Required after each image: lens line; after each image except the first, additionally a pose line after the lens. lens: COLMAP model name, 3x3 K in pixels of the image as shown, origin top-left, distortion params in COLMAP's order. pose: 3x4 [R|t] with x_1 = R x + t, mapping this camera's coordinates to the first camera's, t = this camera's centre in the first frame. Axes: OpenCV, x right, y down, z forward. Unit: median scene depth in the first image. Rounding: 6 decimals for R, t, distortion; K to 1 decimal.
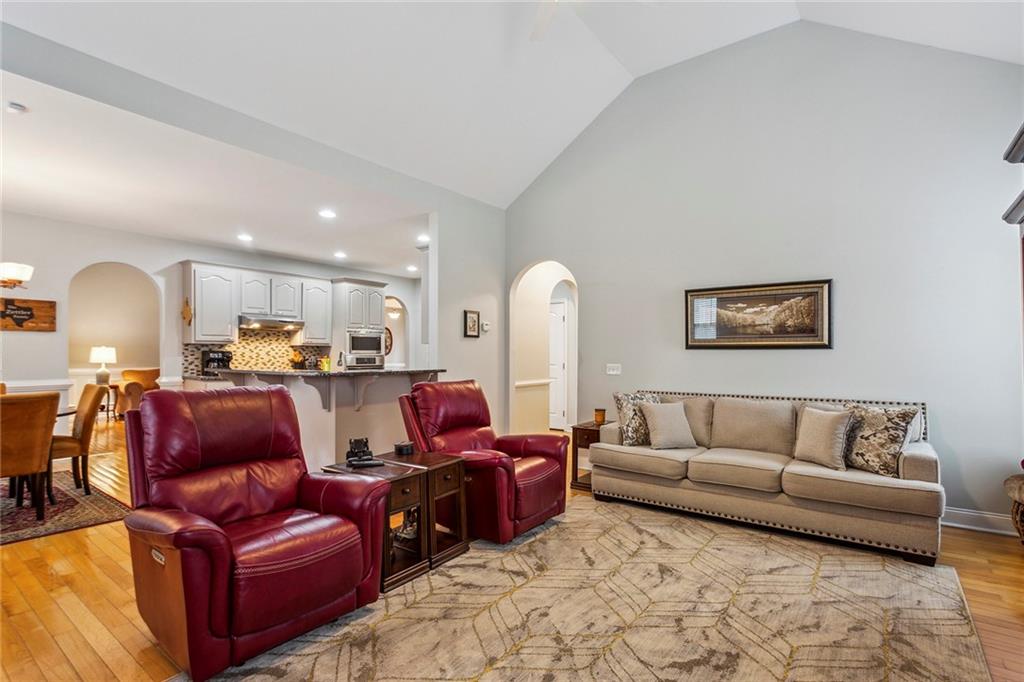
lens RADIAL K [[486.8, 0, 506.9], [0, 486.8, 351.0], [0, 0, 1]] dist [0.005032, -0.000058]
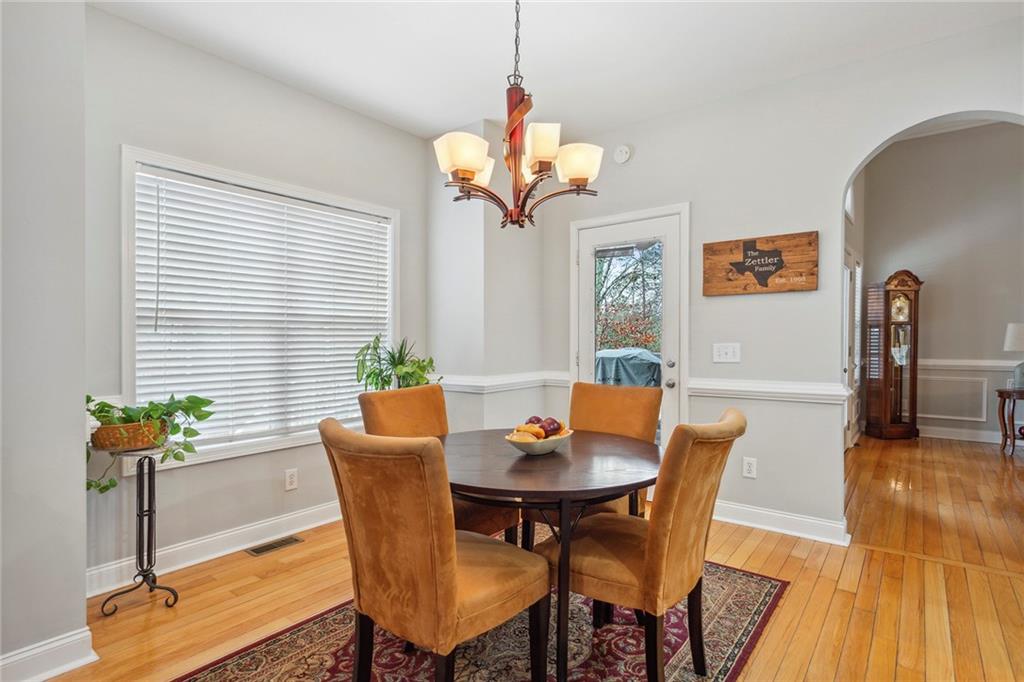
lens RADIAL K [[522.7, 0, 513.0], [0, 522.7, 348.1], [0, 0, 1]] dist [-0.007472, -0.000727]
pose [[-0.005182, 0.014763, -0.999878, -0.286012], [0.006902, 0.999868, 0.014727, 0.008512], [0.999963, -0.006824, -0.005283, 0.525603]]
